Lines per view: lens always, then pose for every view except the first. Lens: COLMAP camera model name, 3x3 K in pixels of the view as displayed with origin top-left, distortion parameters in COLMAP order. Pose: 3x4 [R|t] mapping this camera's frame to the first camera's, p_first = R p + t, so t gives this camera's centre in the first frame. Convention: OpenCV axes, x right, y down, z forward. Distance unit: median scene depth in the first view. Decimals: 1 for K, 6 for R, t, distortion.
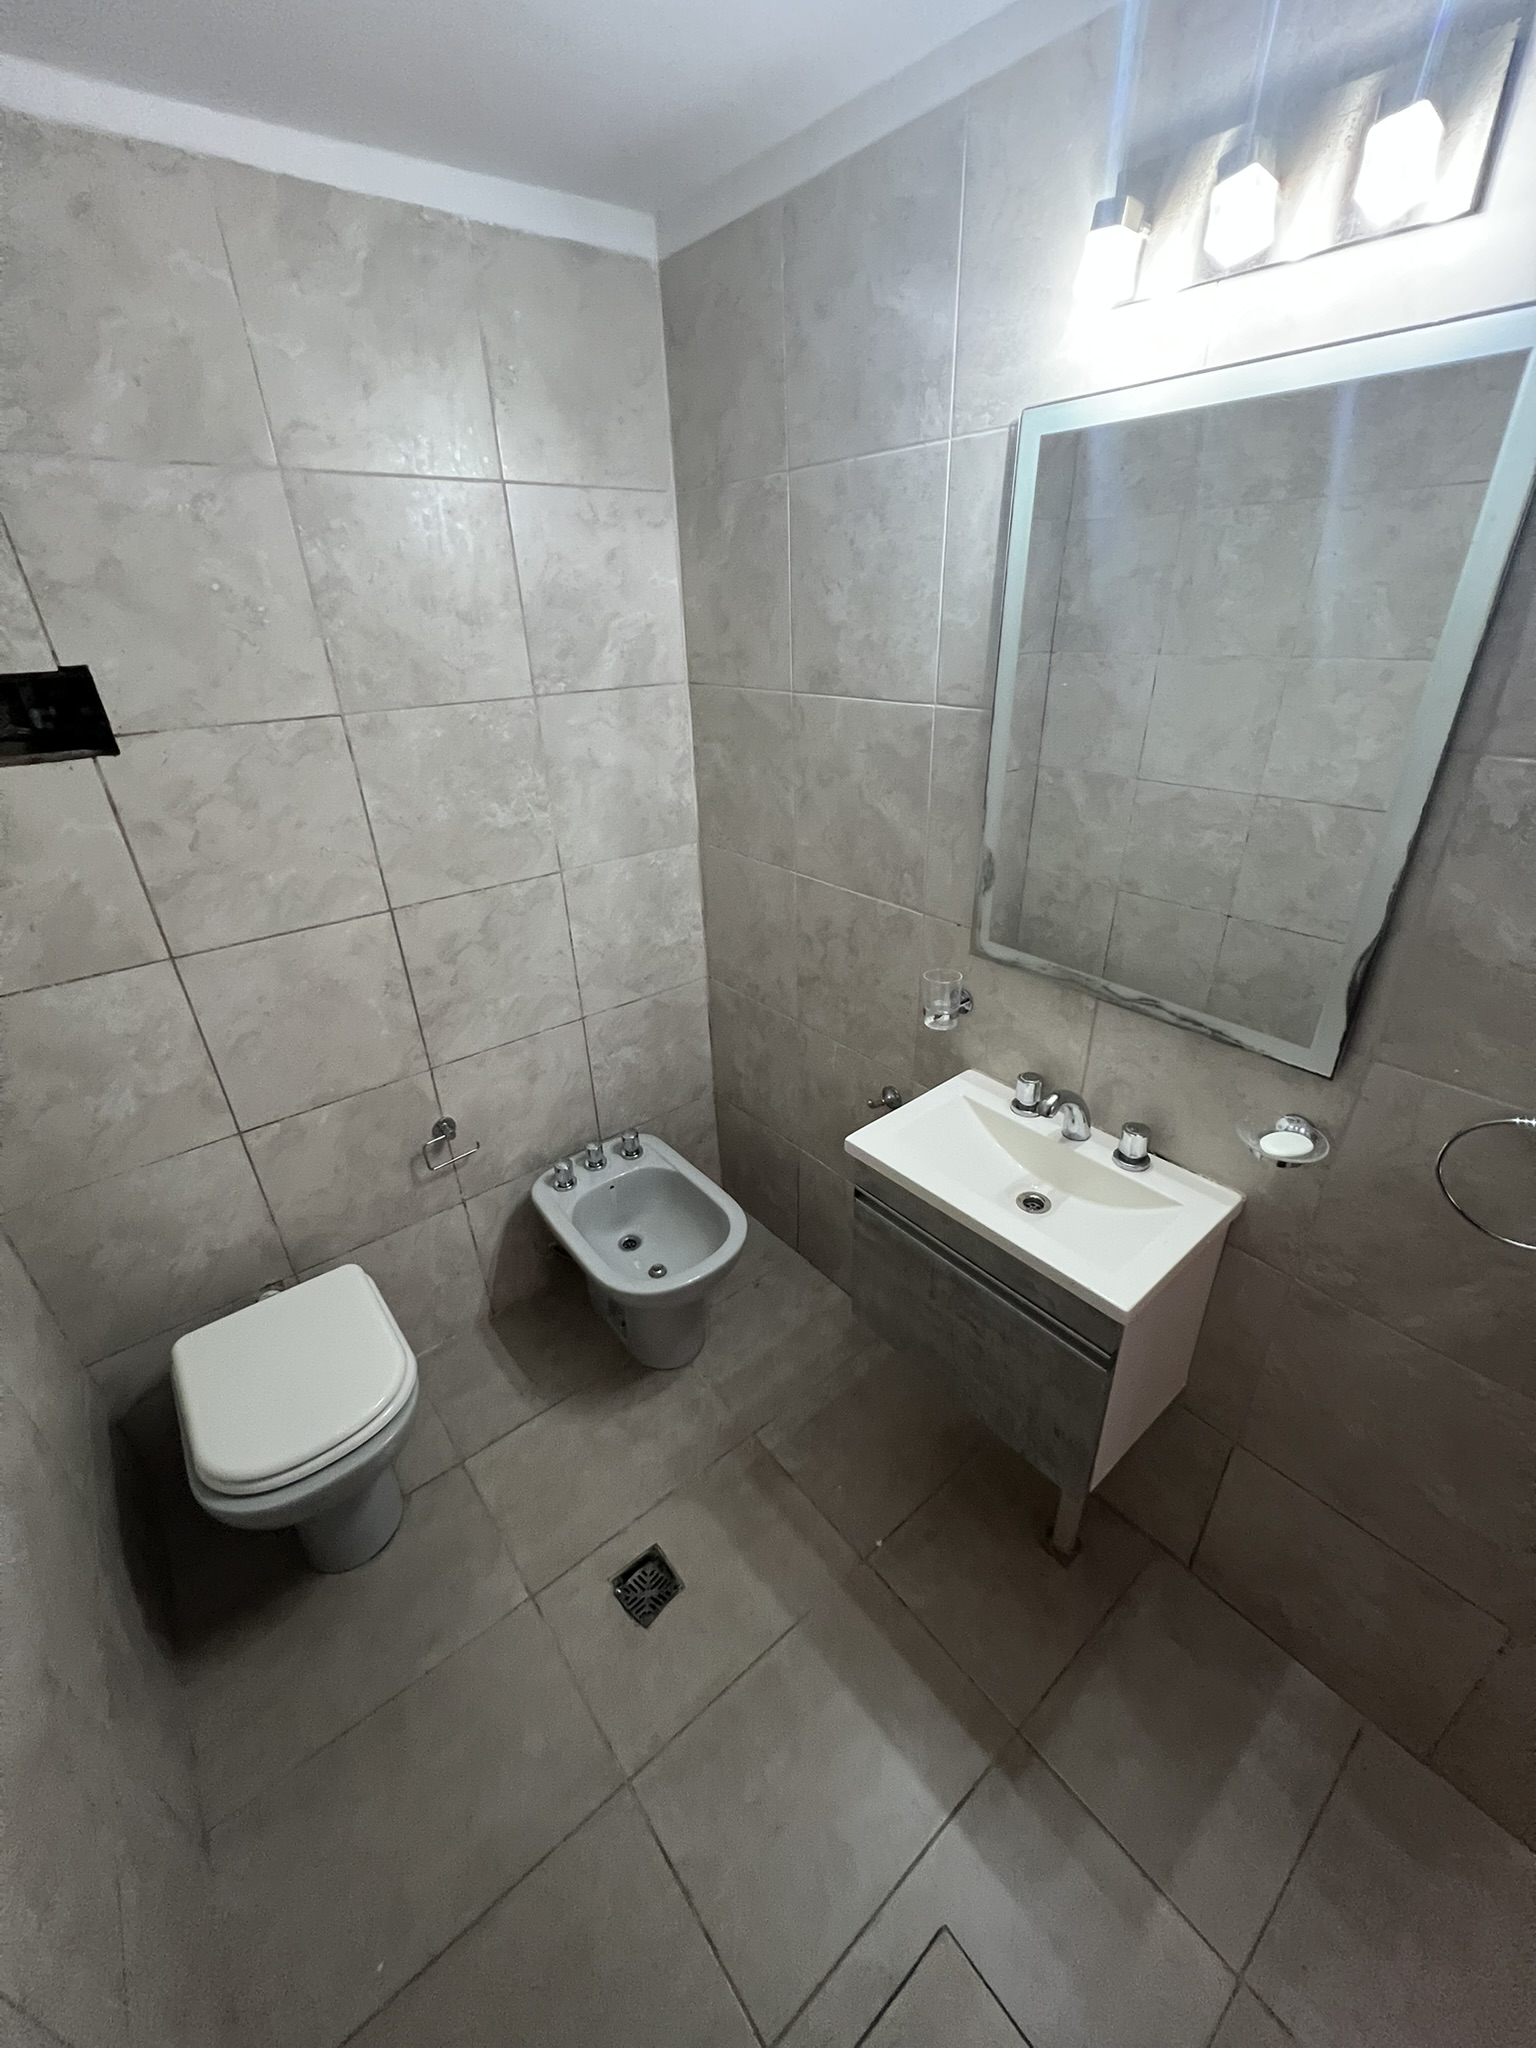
lens RADIAL K [[822.2, 0, 775.1], [0, 822.2, 1022.7], [0, 0, 1]] dist [-0.001626, 0.000204]
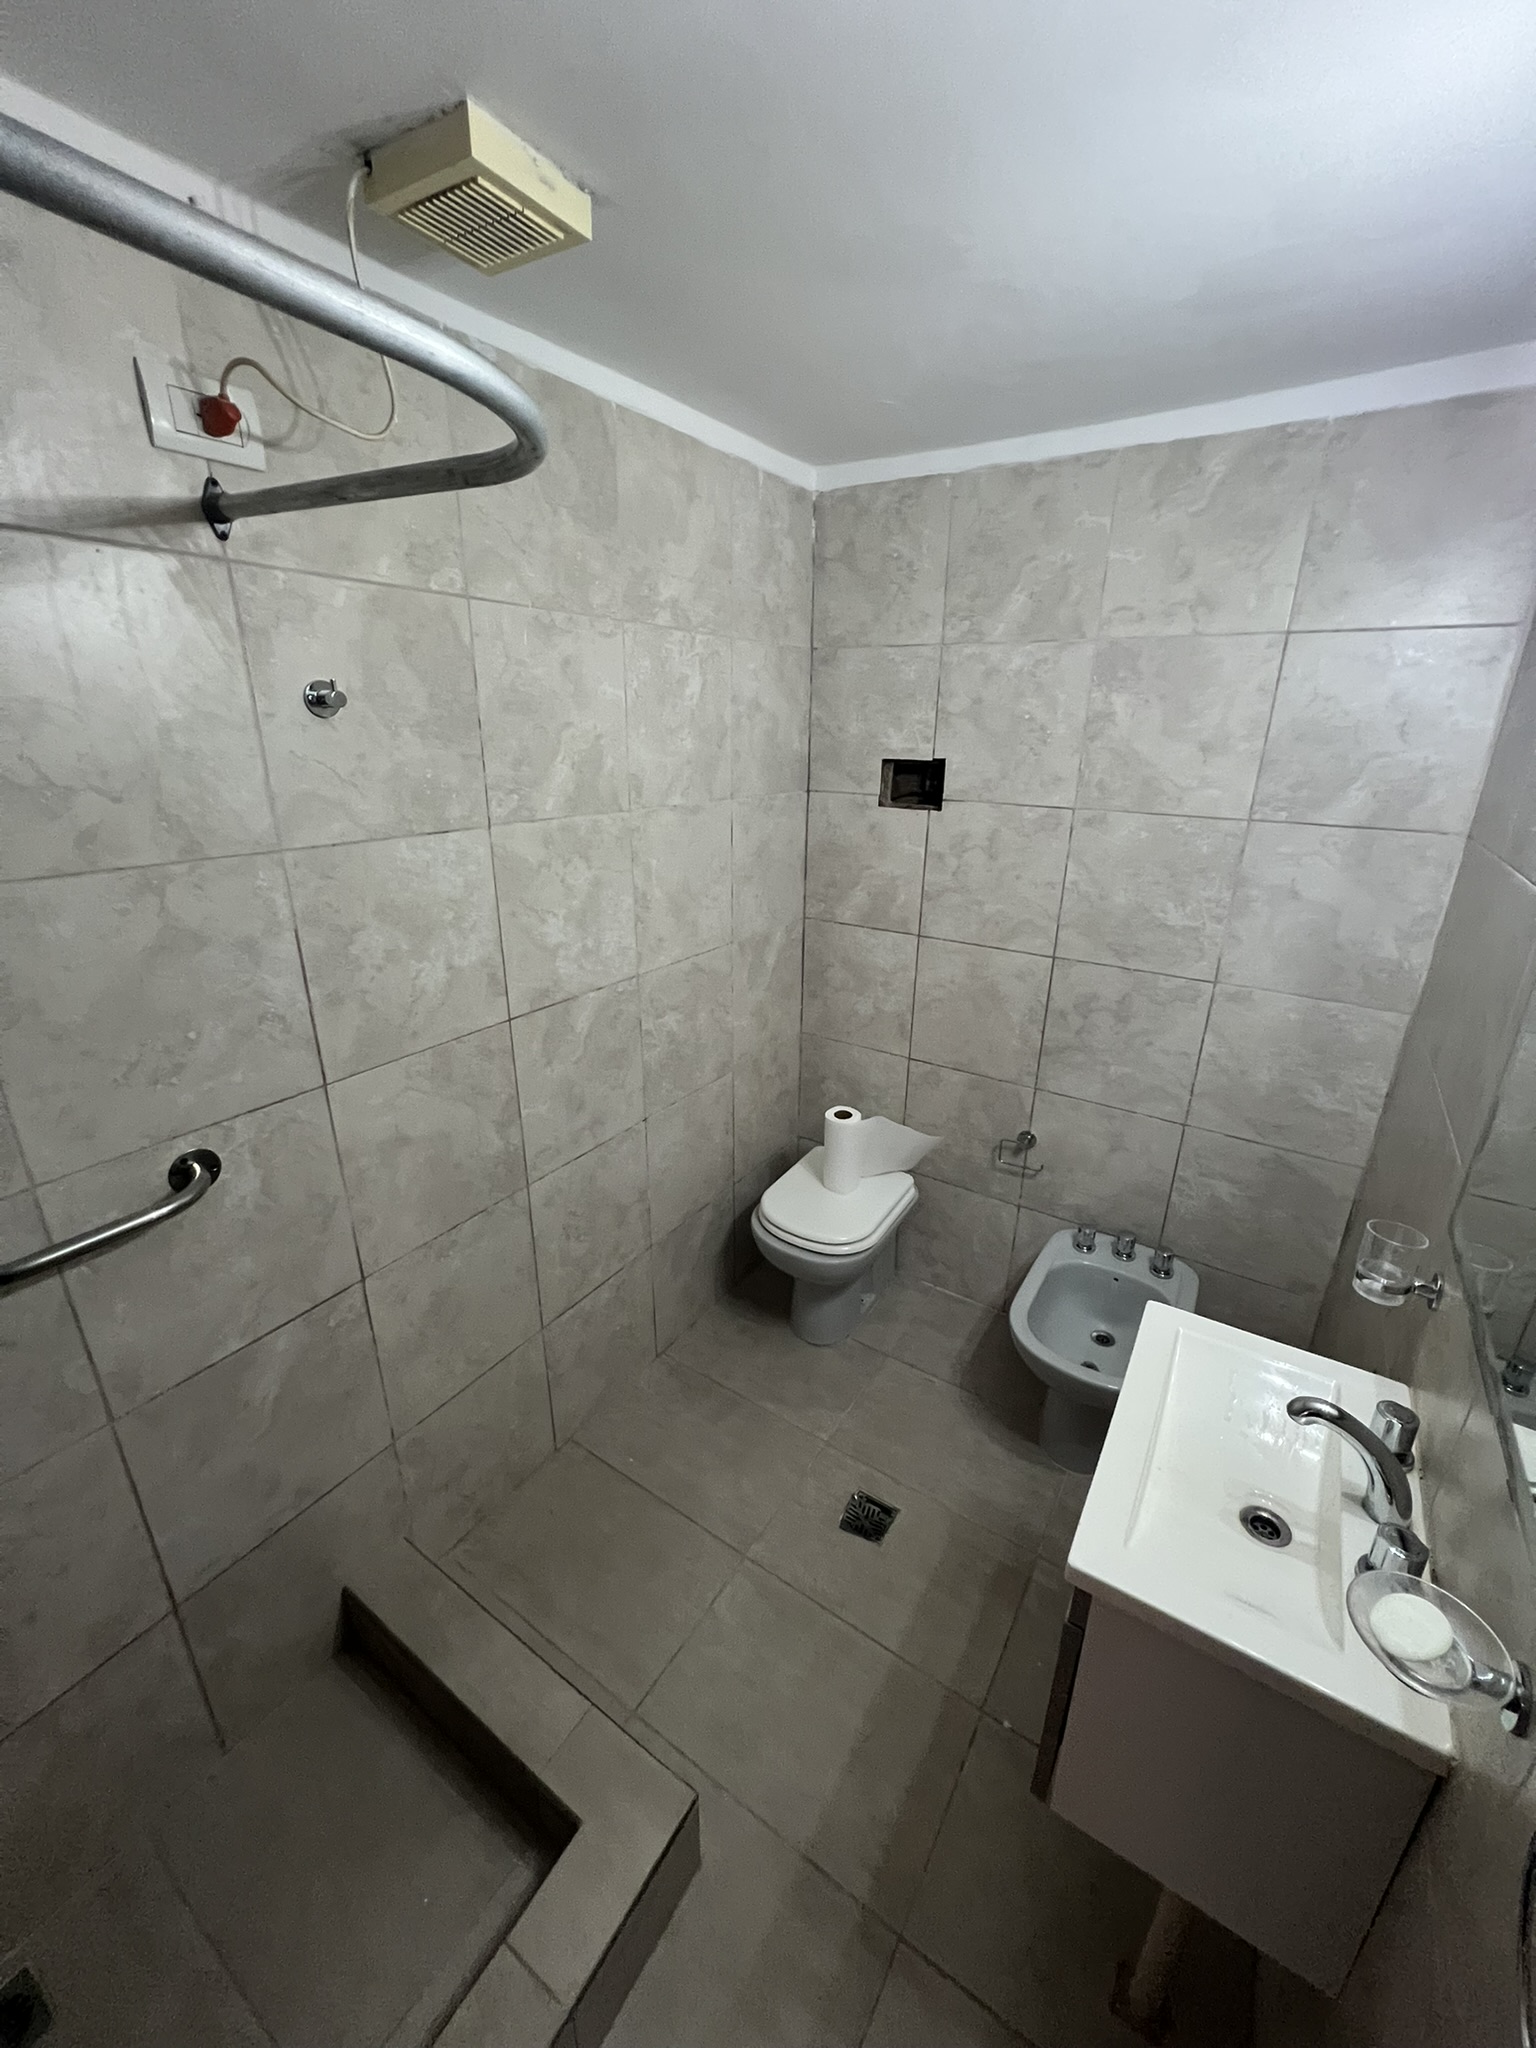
lens RADIAL K [[822.2, 0, 776.6], [0, 822.2, 1023.7], [0, 0, 1]] dist [-0.001626, 0.000204]
pose [[0.304043, 0.358571, -0.882601, 0.557990], [-0.455381, 0.868464, 0.195955, -0.100409], [0.836771, 0.342341, 0.427337, 0.128089]]
